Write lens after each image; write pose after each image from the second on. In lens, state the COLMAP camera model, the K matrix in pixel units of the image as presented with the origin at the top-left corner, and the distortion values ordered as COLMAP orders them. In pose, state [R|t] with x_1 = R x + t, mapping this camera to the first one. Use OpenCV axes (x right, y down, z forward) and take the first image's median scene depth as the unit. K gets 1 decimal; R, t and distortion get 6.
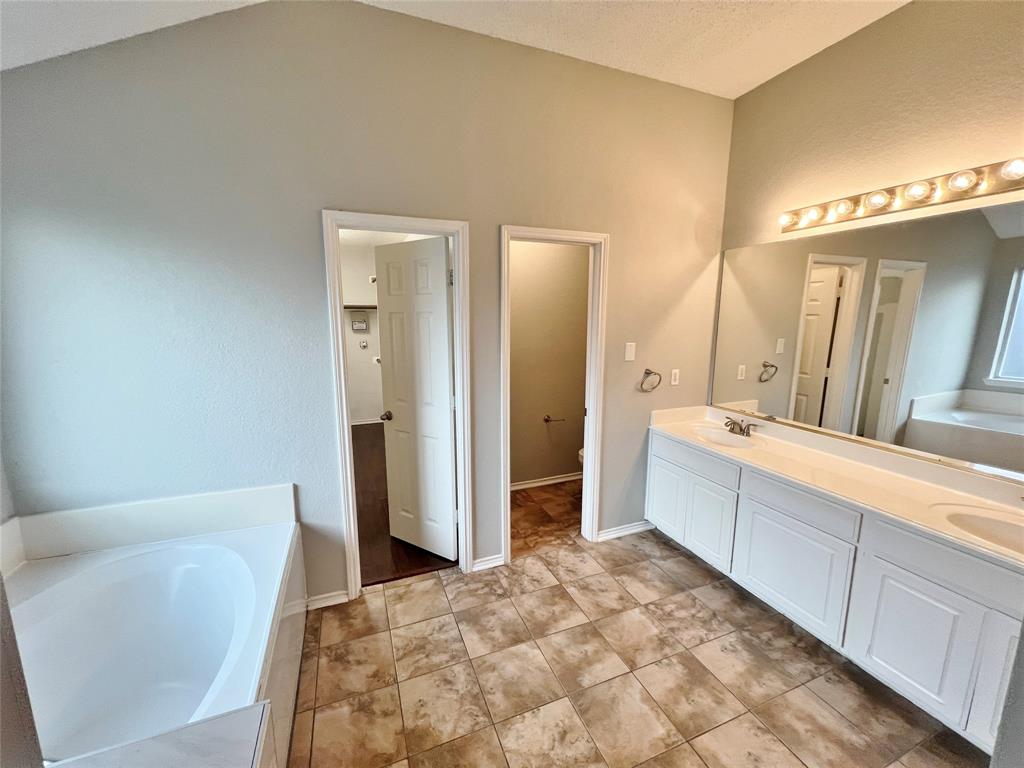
lens RADIAL K [[415.4, 0, 512.0], [0, 415.4, 384.0], [0, 0, 1]] dist [0.000862, 0.000094]
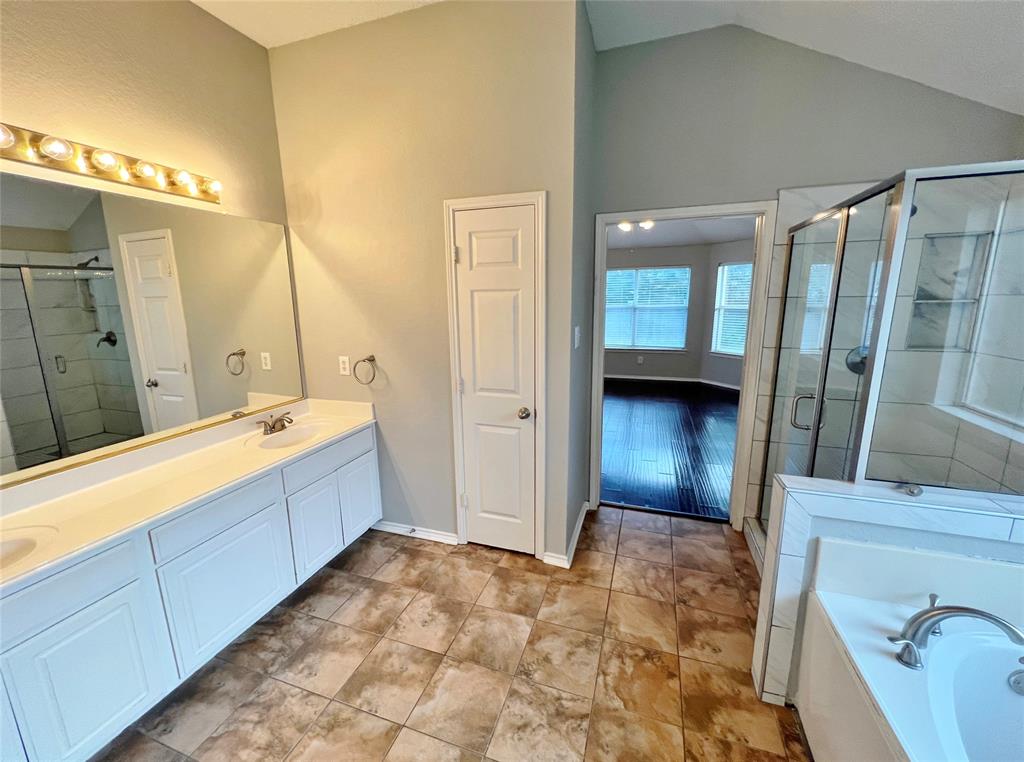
lens RADIAL K [[412.6, 0, 512.0], [0, 412.6, 381.0], [0, 0, 1]] dist [-0.000133, 0.000363]
pose [[-0.761145, -0.122152, 0.636975, -0.350505], [0.117438, 0.939914, 0.320578, -0.213901], [-0.637861, 0.318812, -0.701065, 1.345923]]
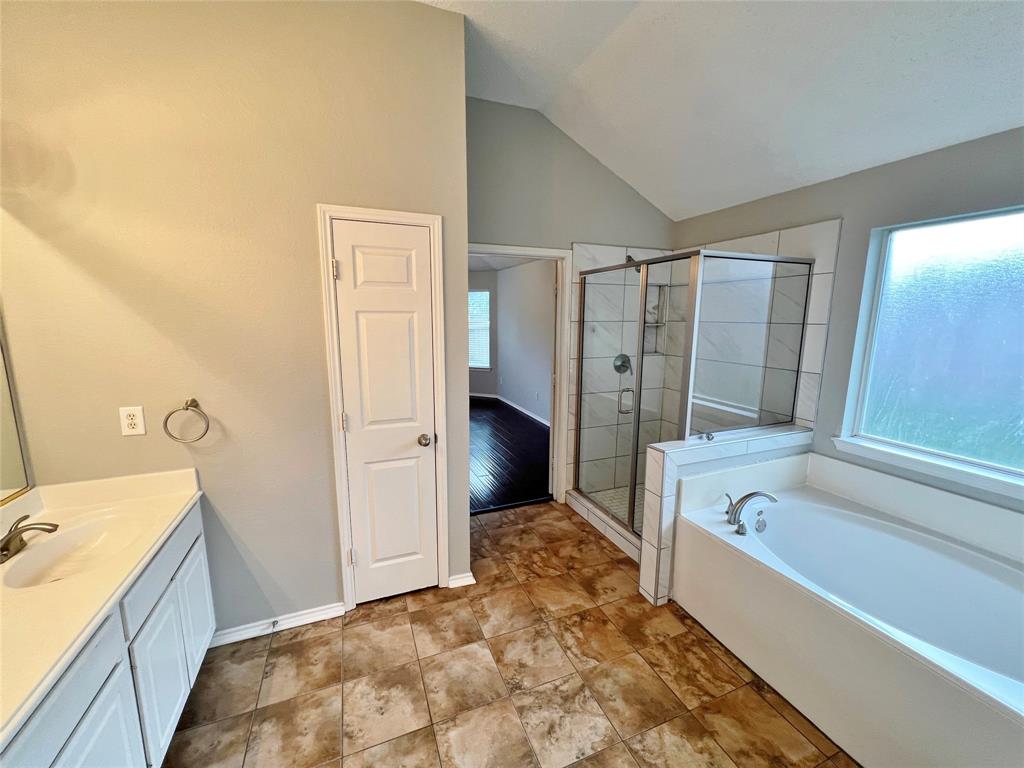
lens RADIAL K [[407.0, 0, 512.0], [0, 407.0, 384.0], [0, 0, 1]] dist [0.000060, 0.000289]
pose [[-0.999965, -0.004328, -0.007120, 0.215303], [-0.006404, 0.945844, 0.324558, -0.260527], [0.005330, 0.324592, -0.945839, 1.564677]]
